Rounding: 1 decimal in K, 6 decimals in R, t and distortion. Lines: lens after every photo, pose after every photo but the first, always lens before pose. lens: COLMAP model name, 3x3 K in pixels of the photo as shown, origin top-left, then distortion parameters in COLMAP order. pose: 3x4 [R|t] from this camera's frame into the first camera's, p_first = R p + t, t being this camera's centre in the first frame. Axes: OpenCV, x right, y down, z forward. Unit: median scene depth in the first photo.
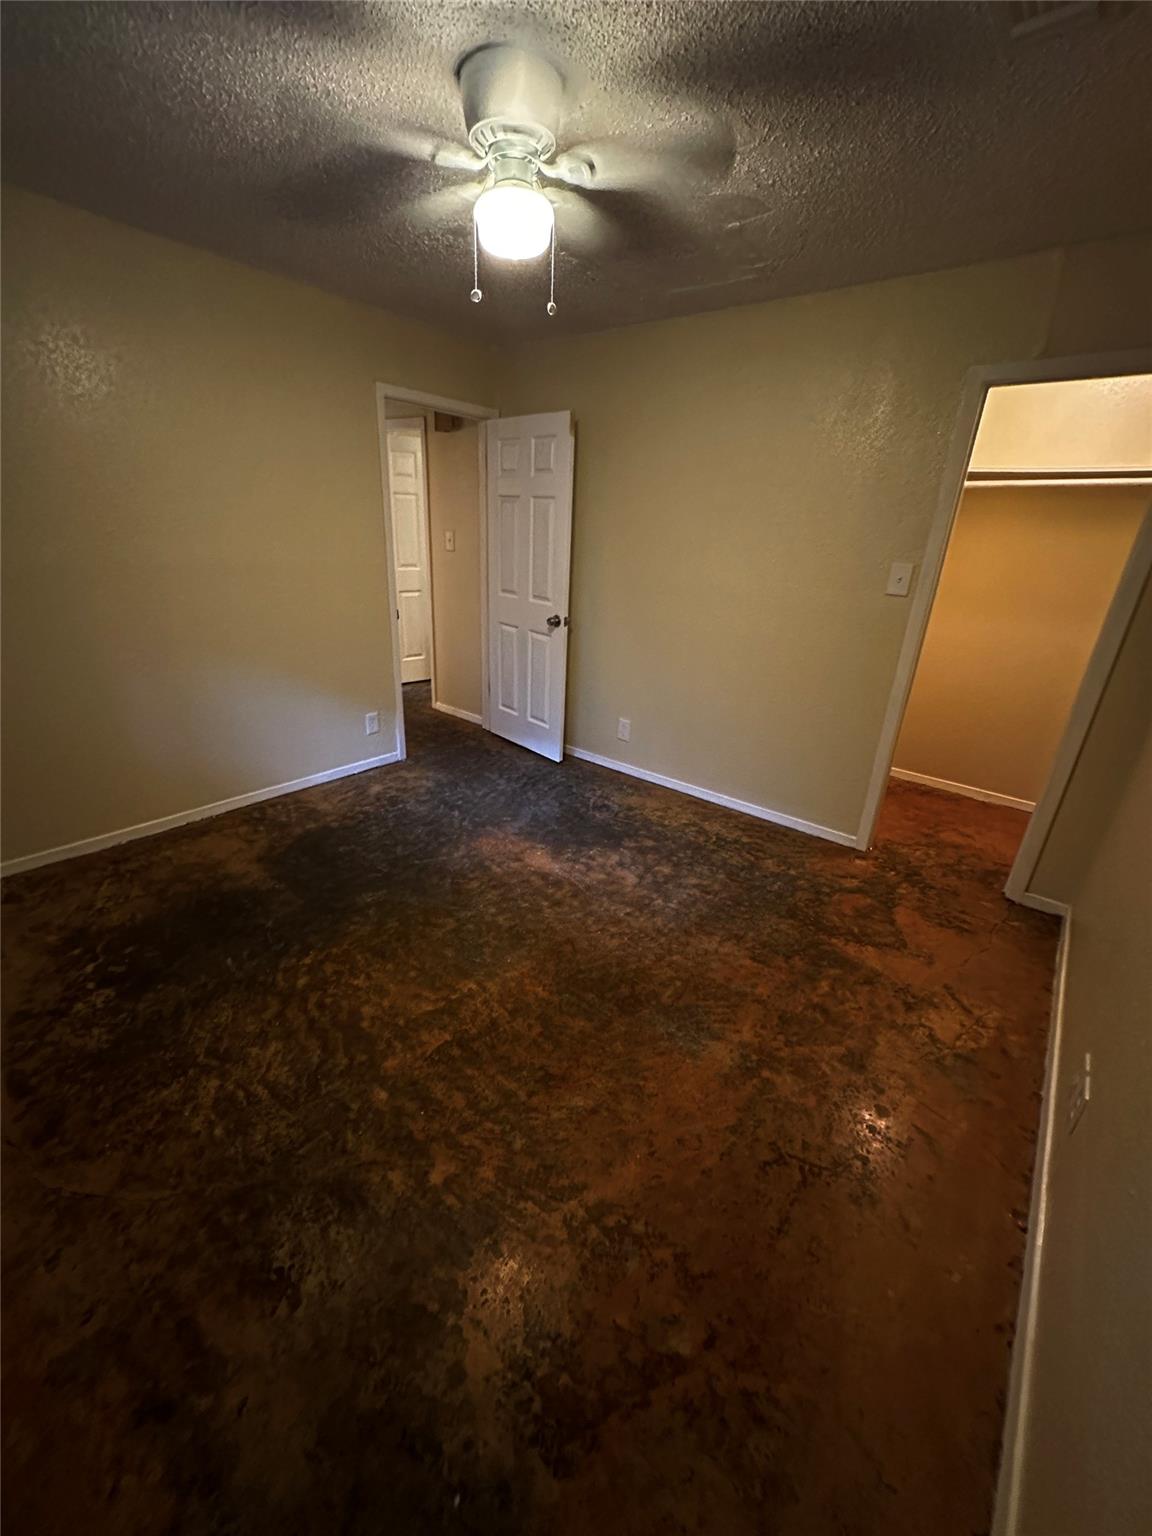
lens RADIAL K [[616.1, 0, 577.2], [0, 616.1, 763.9], [0, 0, 1]] dist [-0.000857, 0.000163]
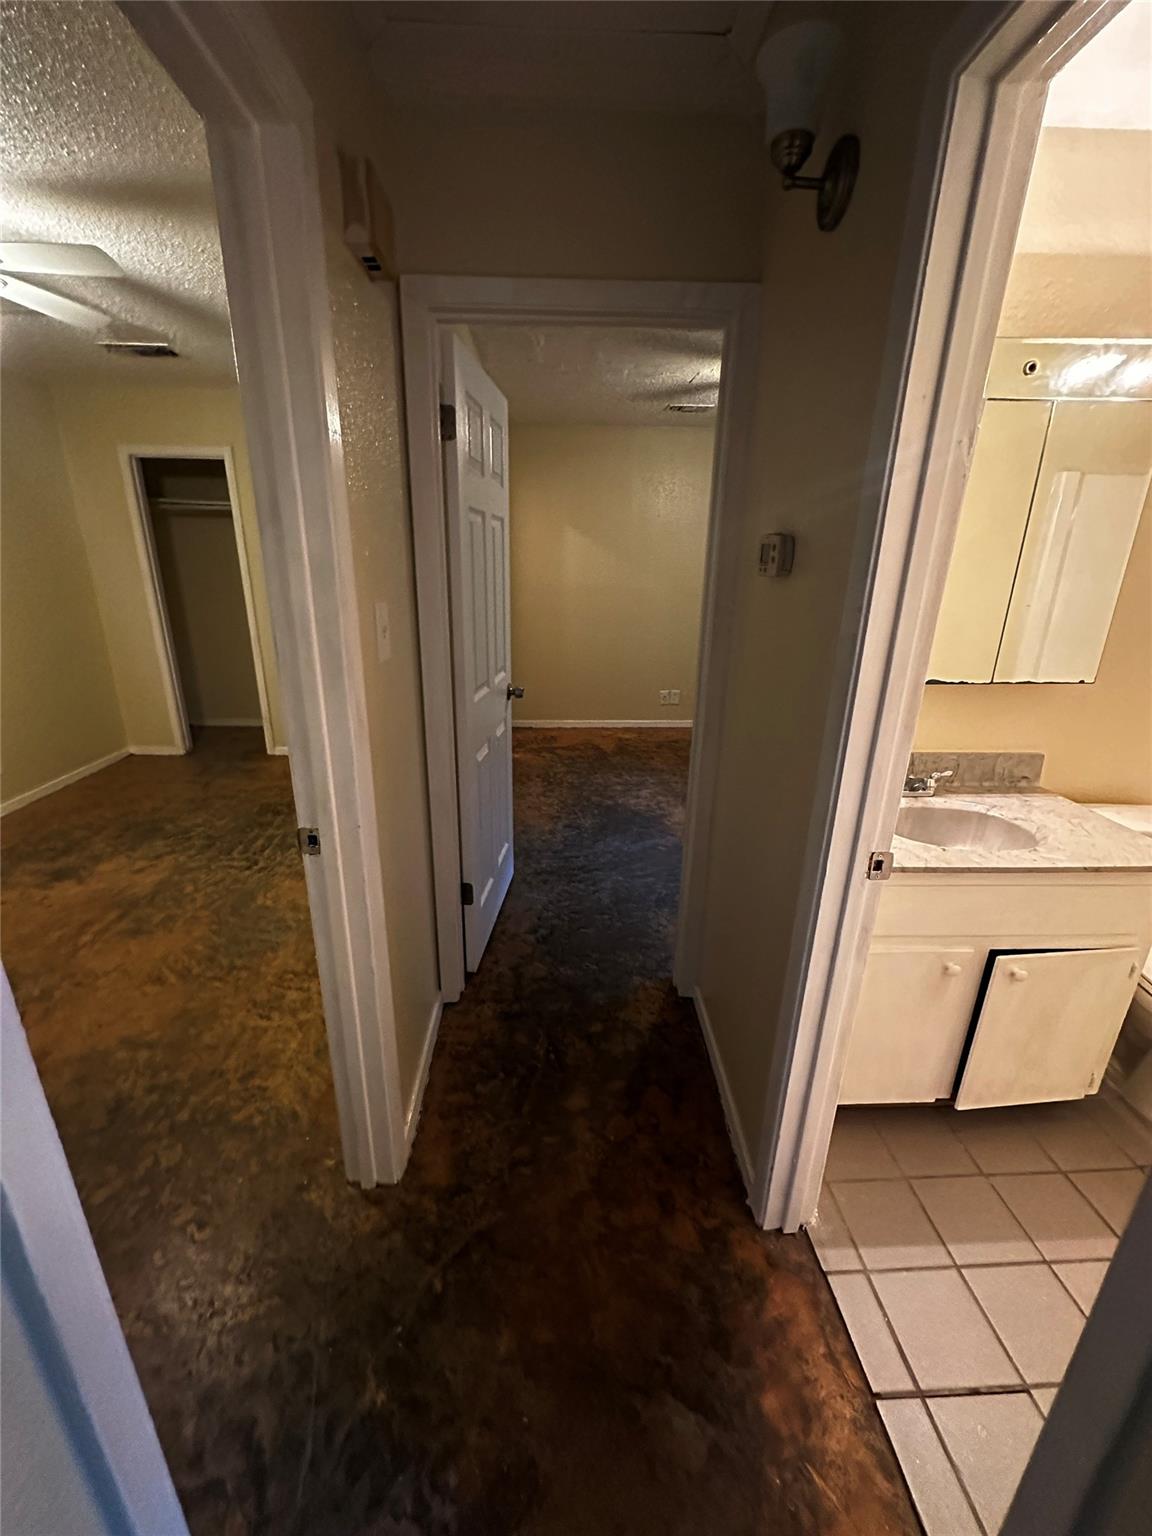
lens RADIAL K [[616.1, 0, 577.2], [0, 616.1, 763.9], [0, 0, 1]] dist [-0.000857, 0.000163]
pose [[-0.663882, -0.294212, 0.687532, -0.767190], [0.231574, 0.793294, 0.563079, -0.705307], [-0.711080, 0.533032, -0.458522, 1.687448]]
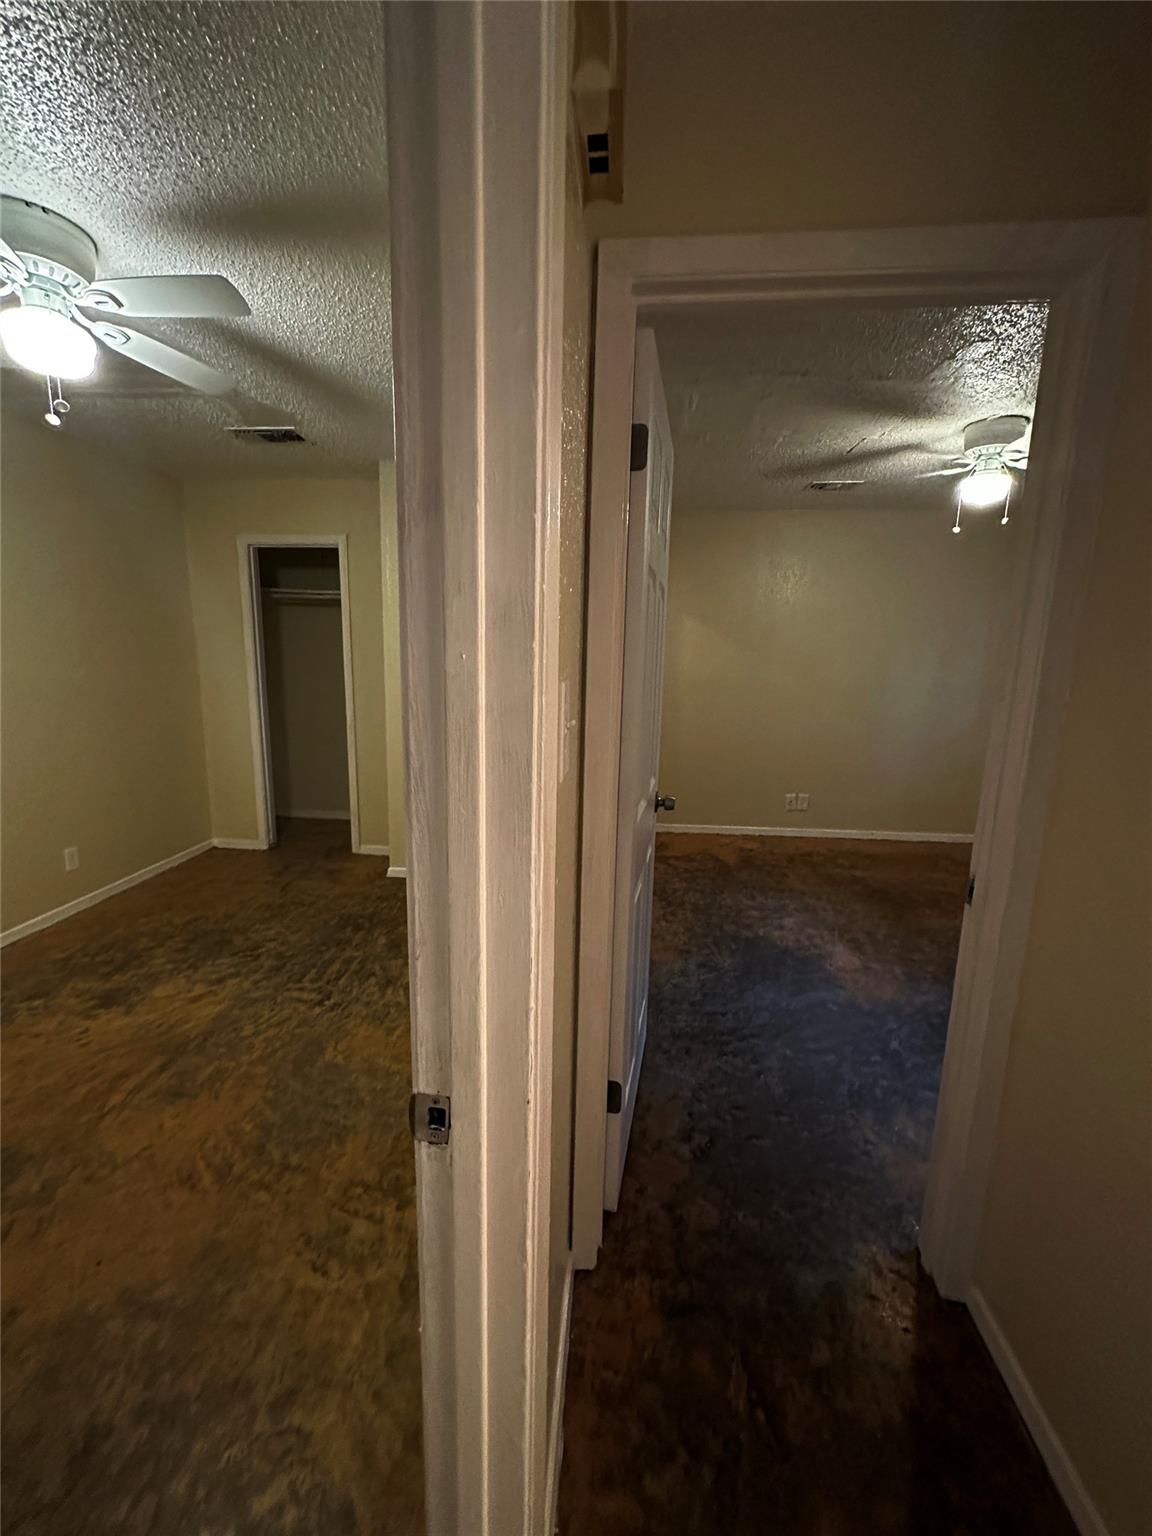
lens RADIAL K [[616.1, 0, 577.2], [0, 616.1, 763.9], [0, 0, 1]] dist [-0.000857, 0.000163]
pose [[-0.570312, -0.203832, 0.795737, -0.548769], [0.261505, 0.873269, 0.411116, -0.655879], [-0.778691, 0.442553, -0.444733, 1.653374]]
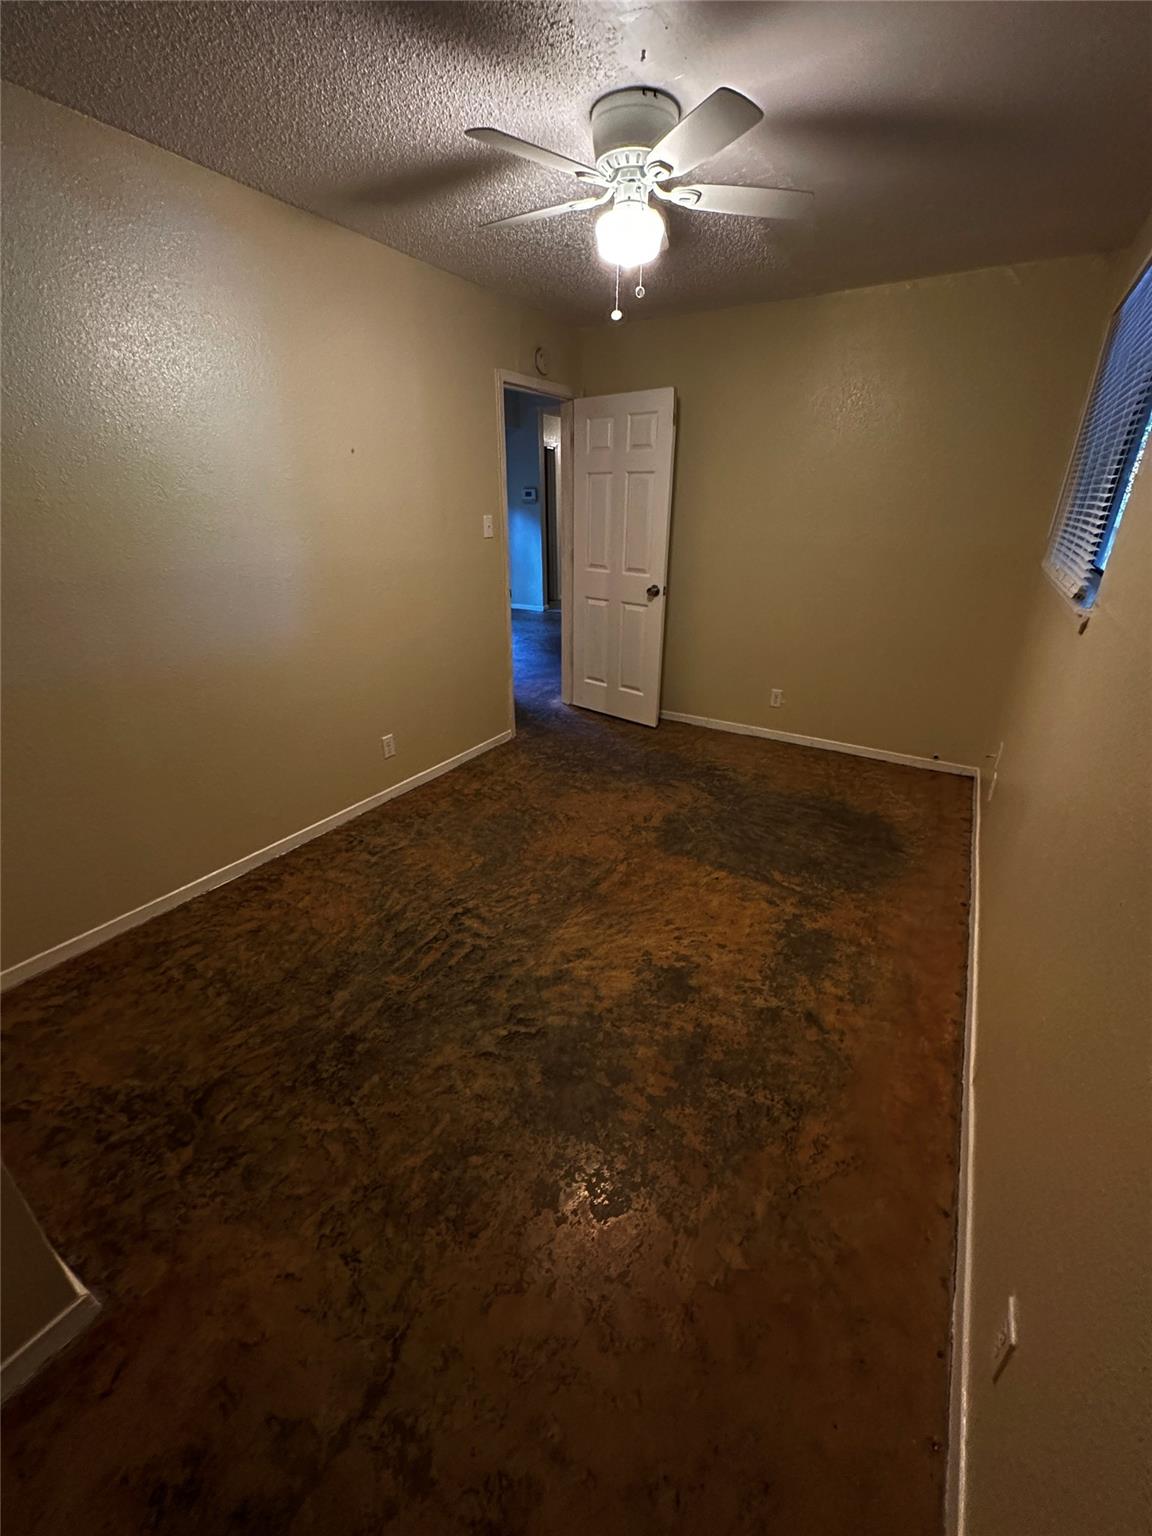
lens RADIAL K [[616.1, 0, 577.2], [0, 616.1, 763.9], [0, 0, 1]] dist [-0.000857, 0.000163]
pose [[0.138701, 0.345428, -0.928139, 0.994677], [-0.368334, 0.887957, 0.275430, -0.558520], [0.919289, 0.303663, 0.250393, 1.568719]]
